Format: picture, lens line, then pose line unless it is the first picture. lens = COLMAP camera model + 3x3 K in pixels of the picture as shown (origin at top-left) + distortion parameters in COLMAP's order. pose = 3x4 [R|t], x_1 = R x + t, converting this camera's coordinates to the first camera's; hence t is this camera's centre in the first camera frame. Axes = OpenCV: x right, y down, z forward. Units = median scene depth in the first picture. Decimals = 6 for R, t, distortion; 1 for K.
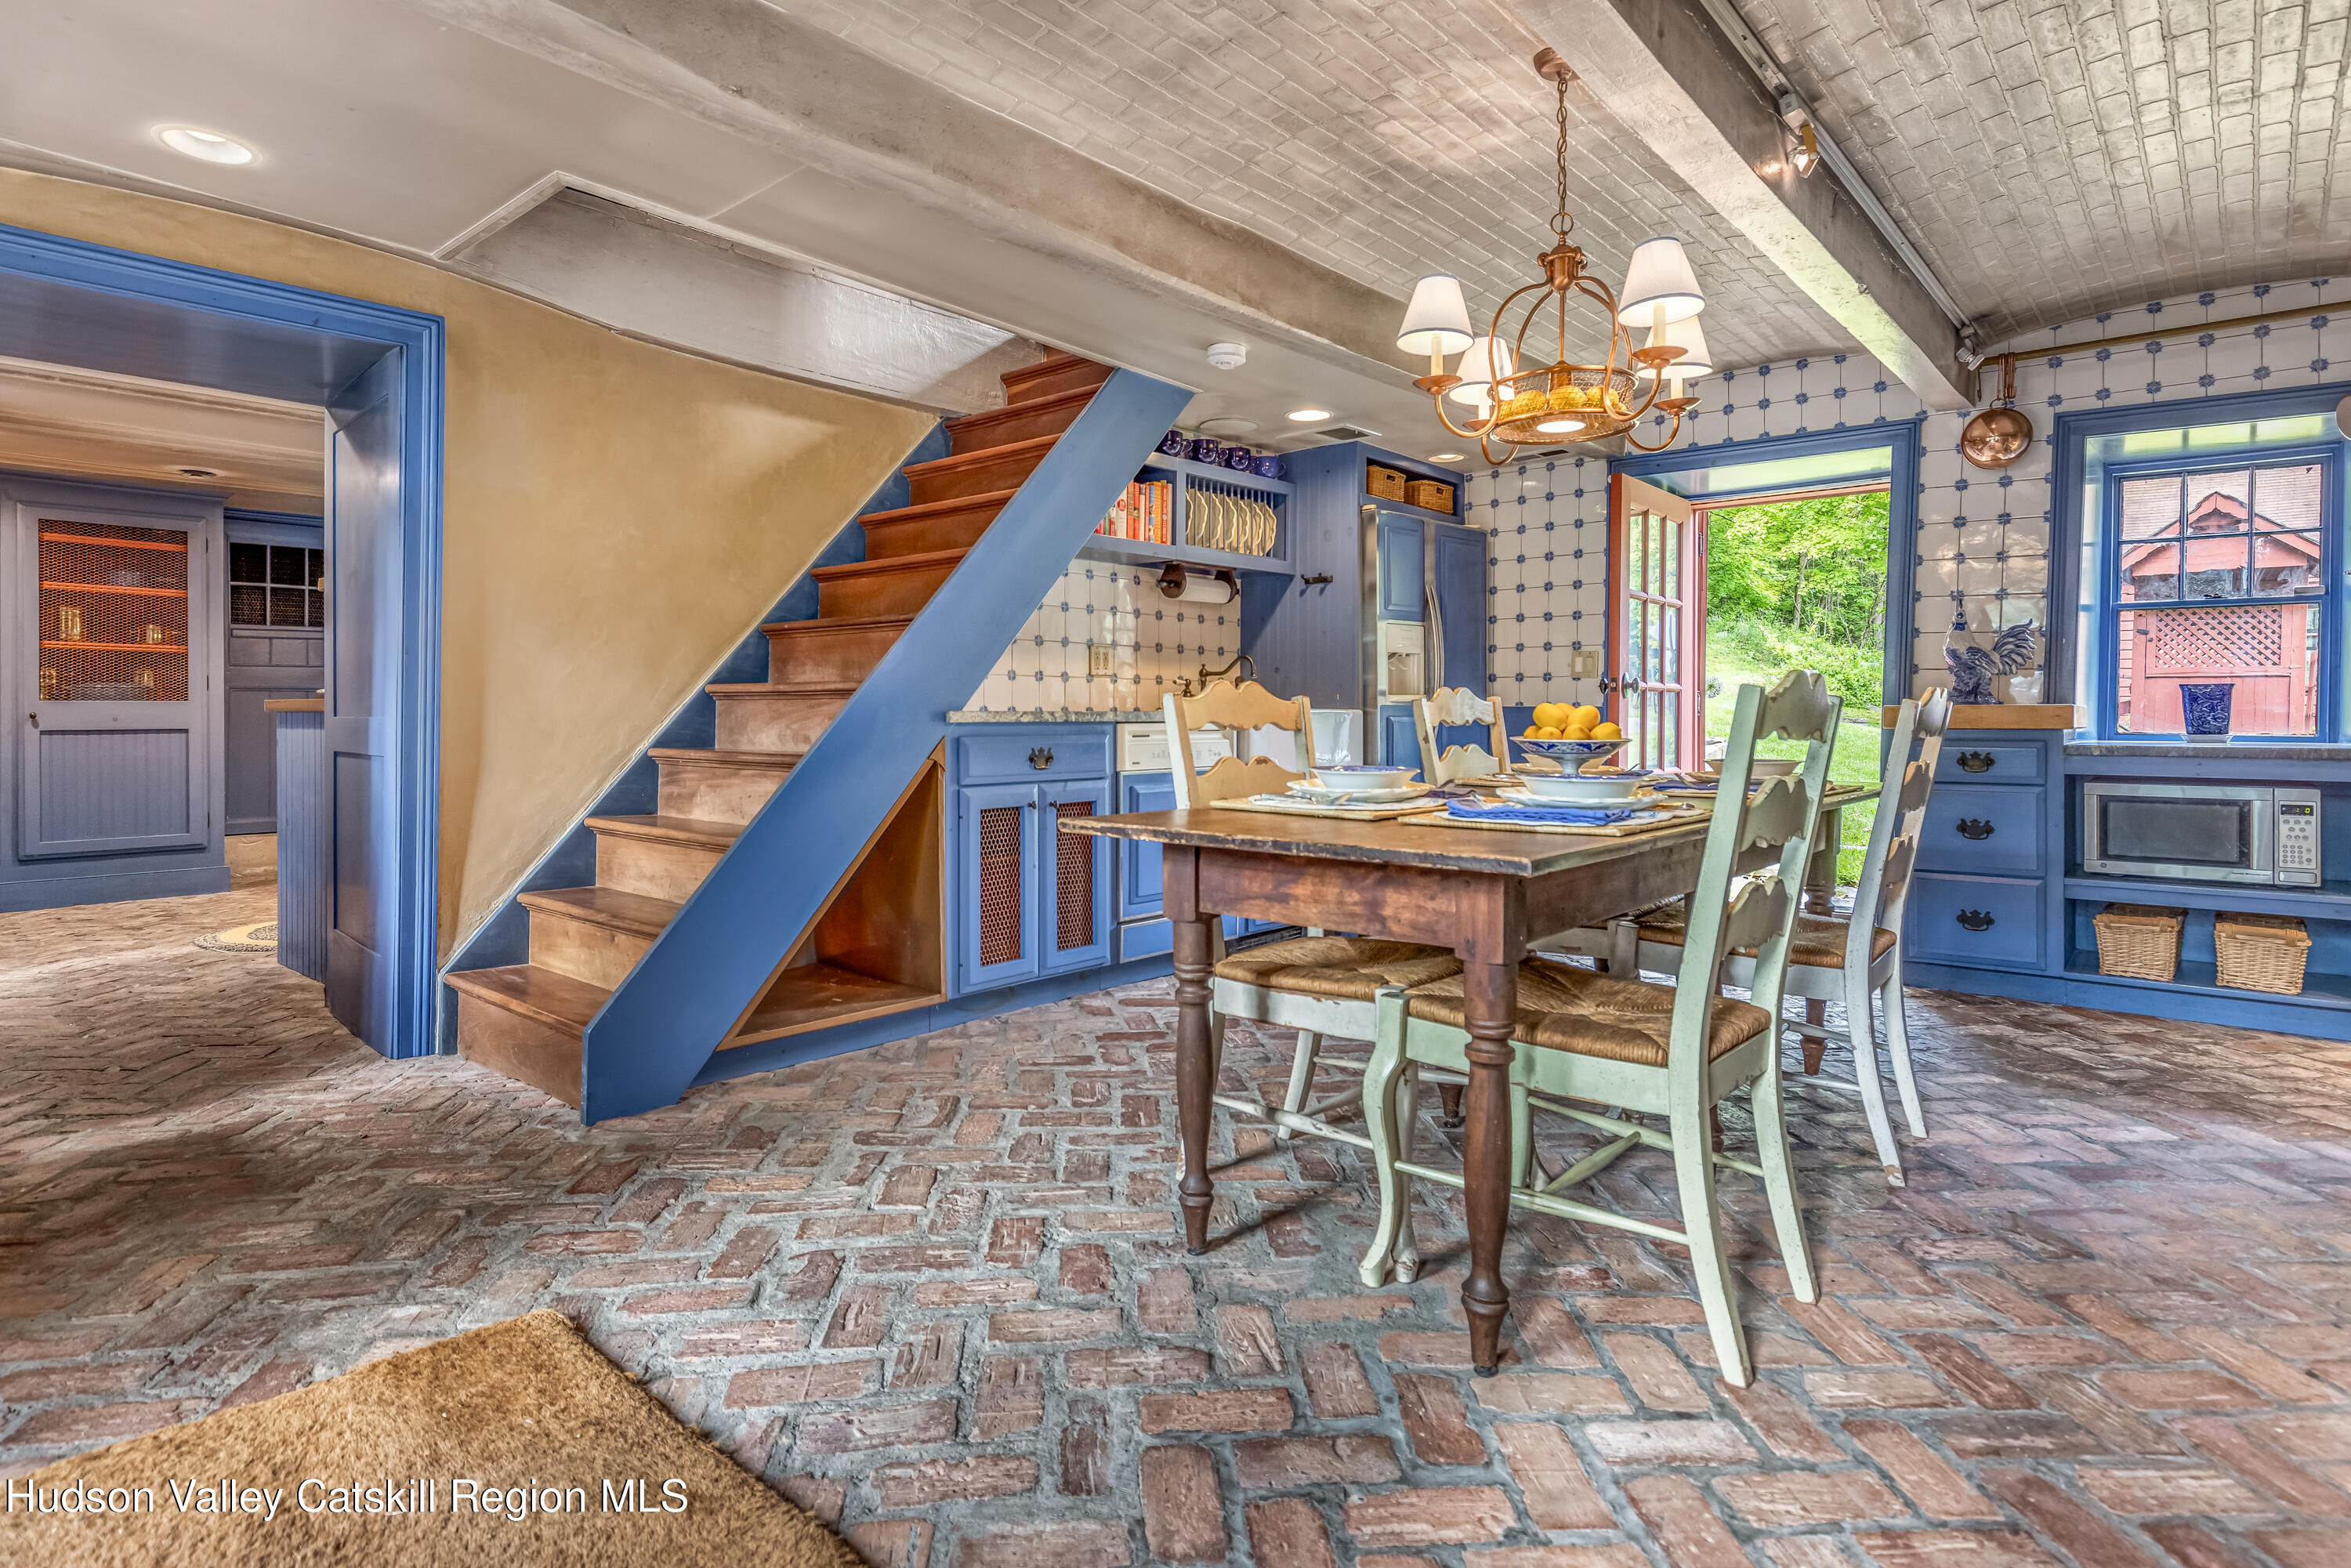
lens RADIAL K [[1215.8, 0, 1183.0], [0, 1215.8, 727.2], [0, 0, 1]] dist [0.007472, -0.002784]
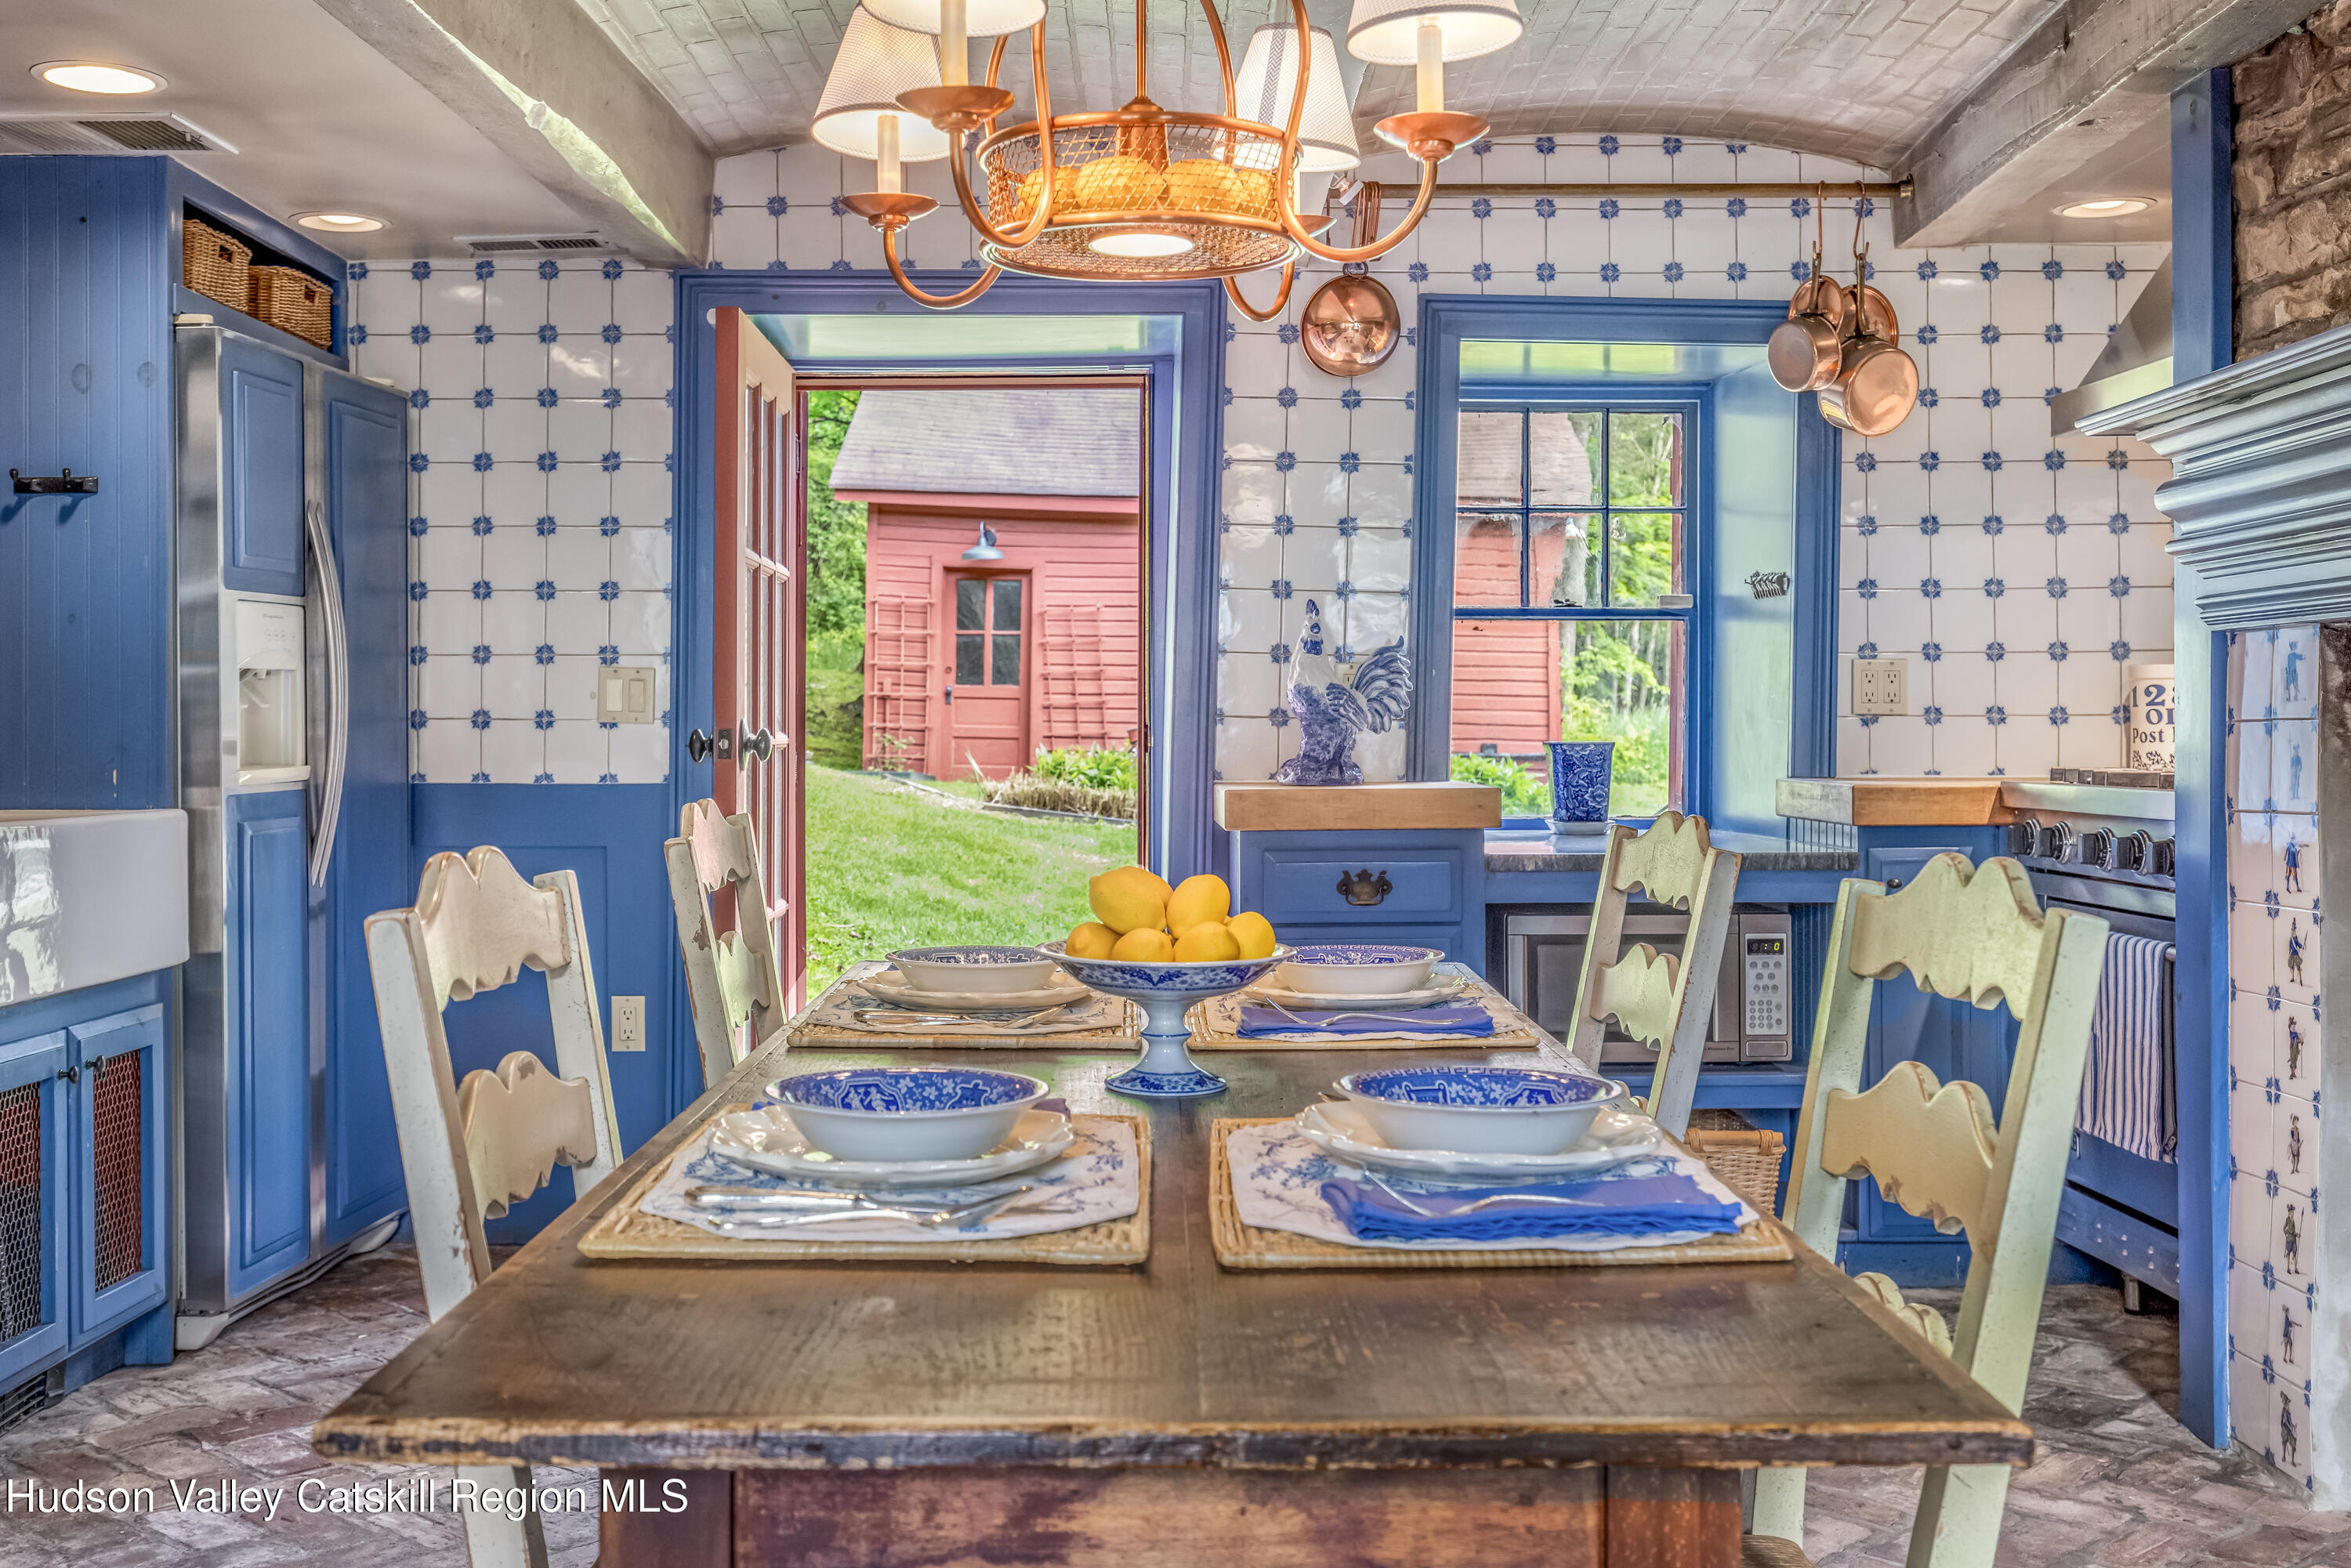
lens RADIAL K [[2370.1, 0, 1167.3], [0, 2370.1, 774.7], [0, 0, 1]] dist [-0.010505, 0.000000]
pose [[0.762773, -0.015570, 0.646478, -0.132098], [0.009892, 0.999874, 0.012411, -0.036048], [-0.646590, -0.003072, 0.762831, 0.188450]]
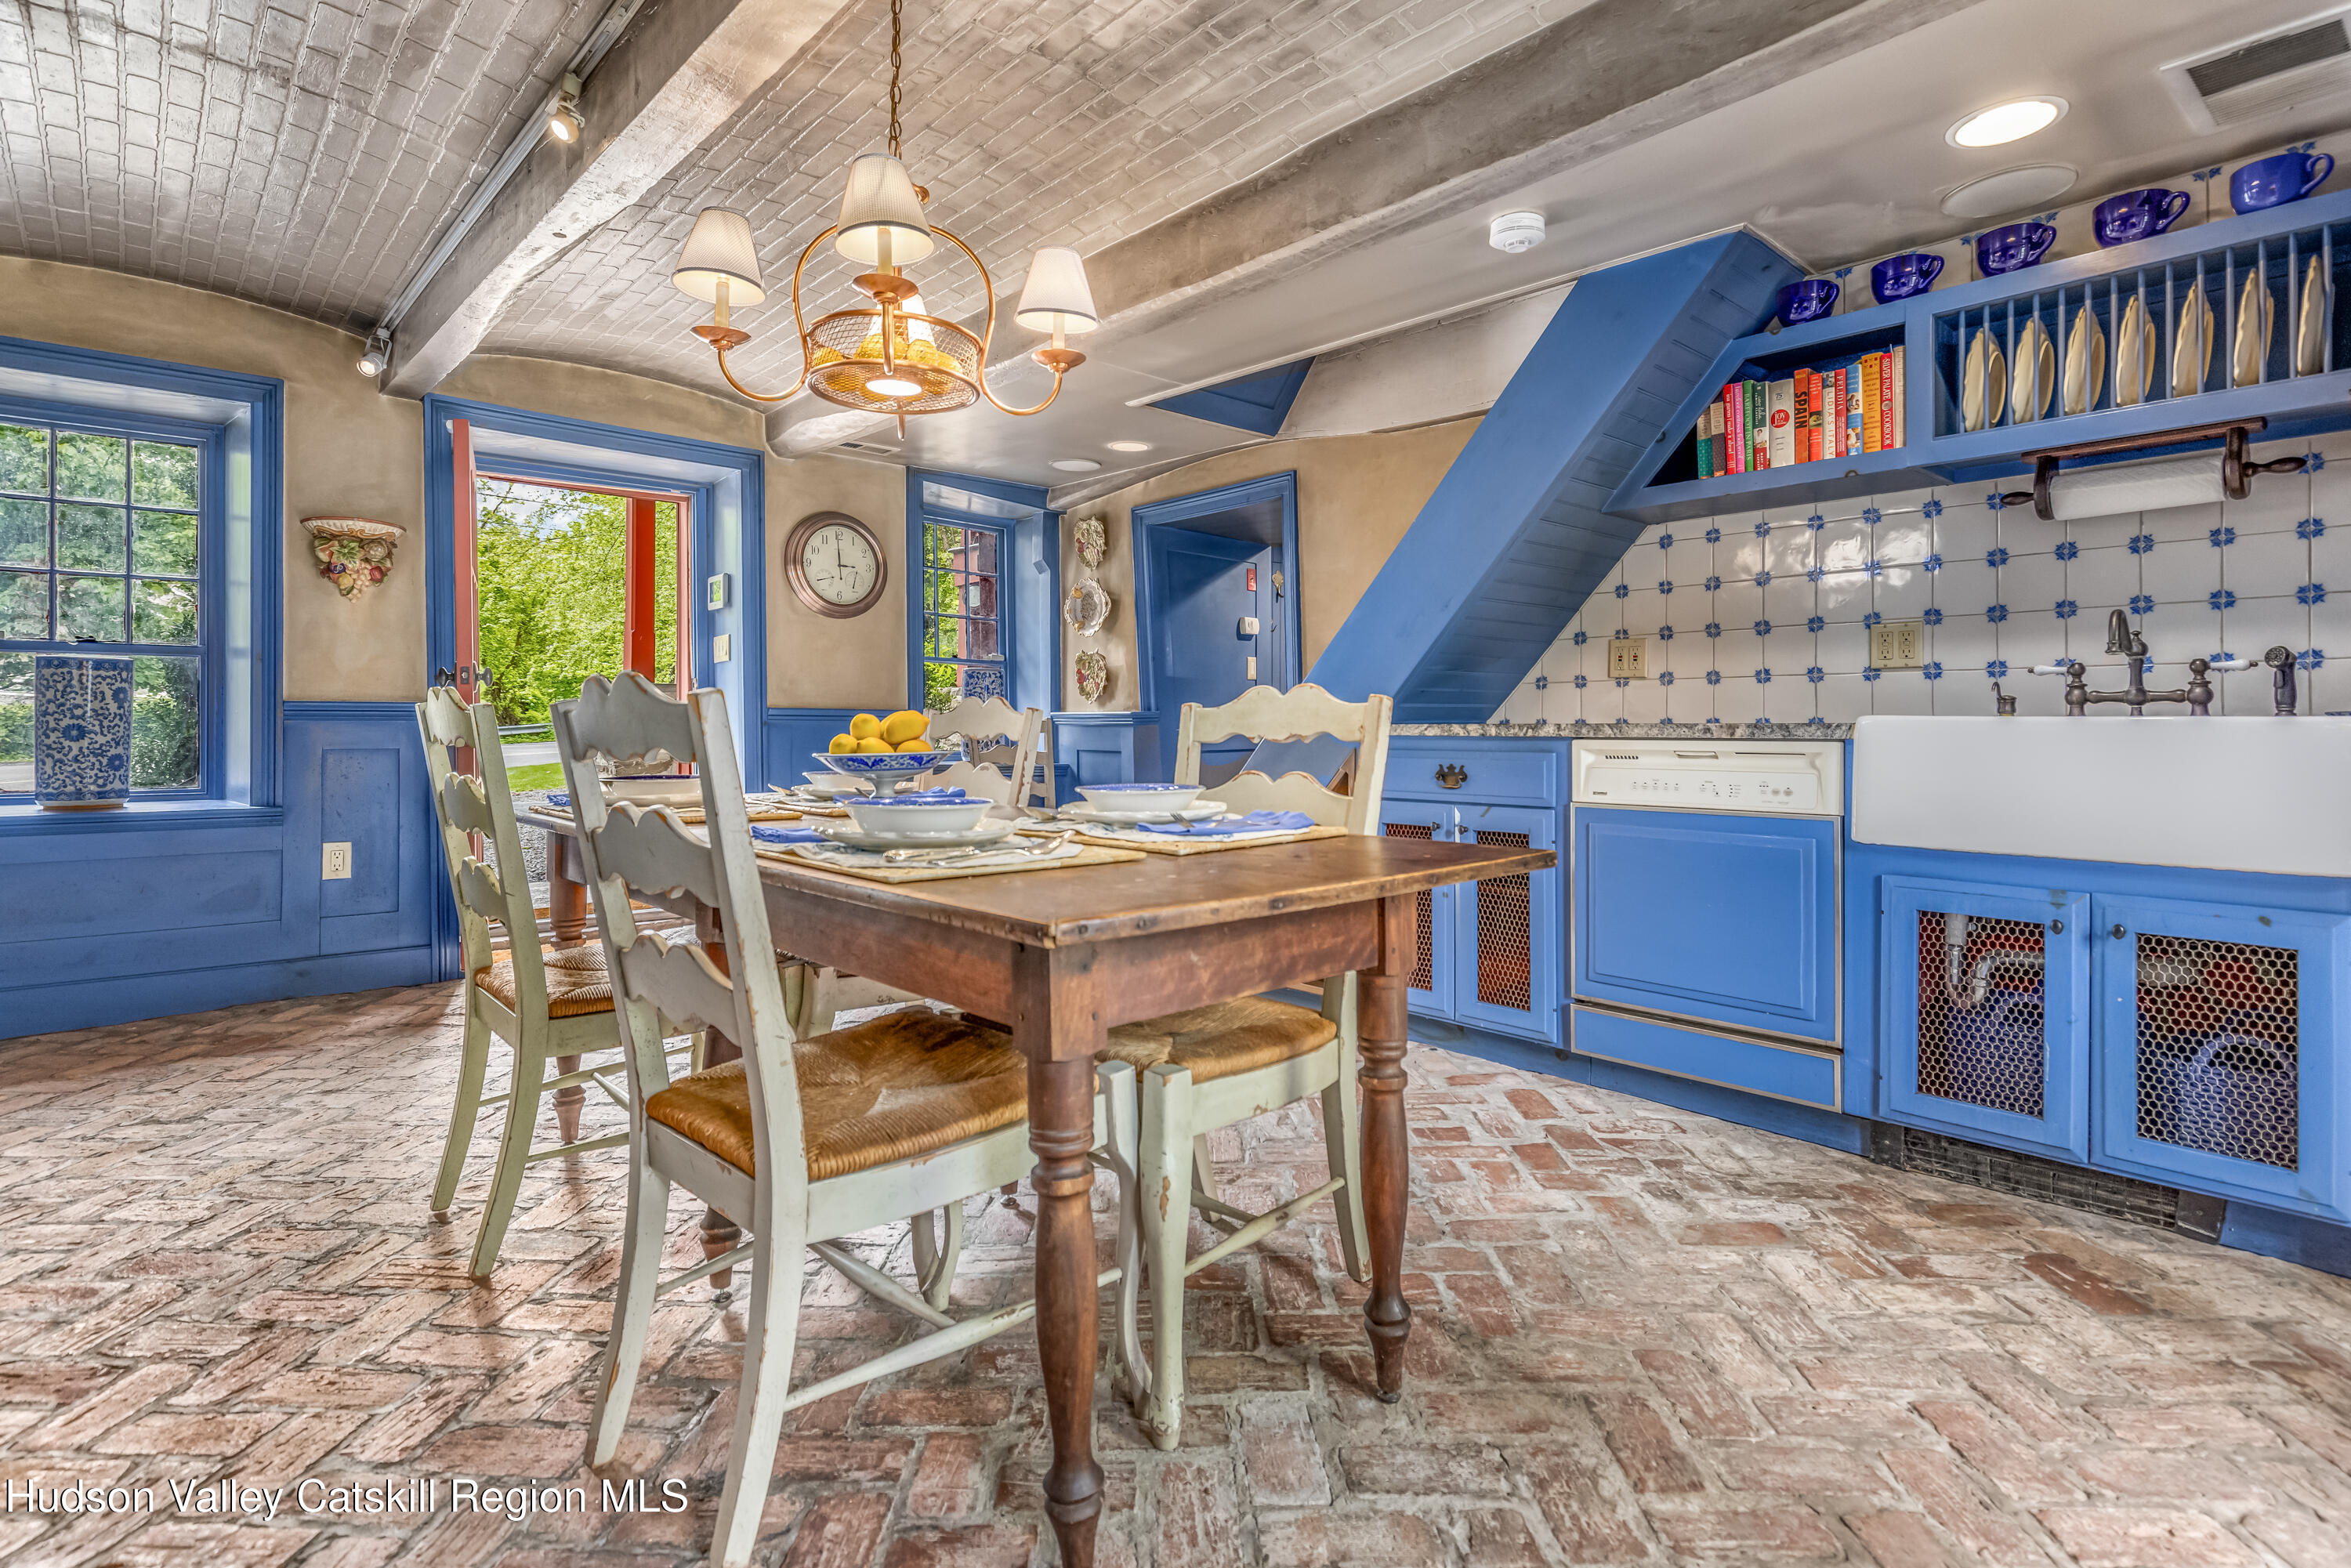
lens RADIAL K [[1215.8, 0, 1214.7], [0, 1215.8, 733.1], [0, 0, 1]] dist [0.007472, -0.002784]
pose [[-0.122200, -0.001294, -0.992505, 0.635467], [-0.016618, 0.999862, 0.000742, -0.003176], [0.992366, 0.016584, -0.122204, 0.745427]]
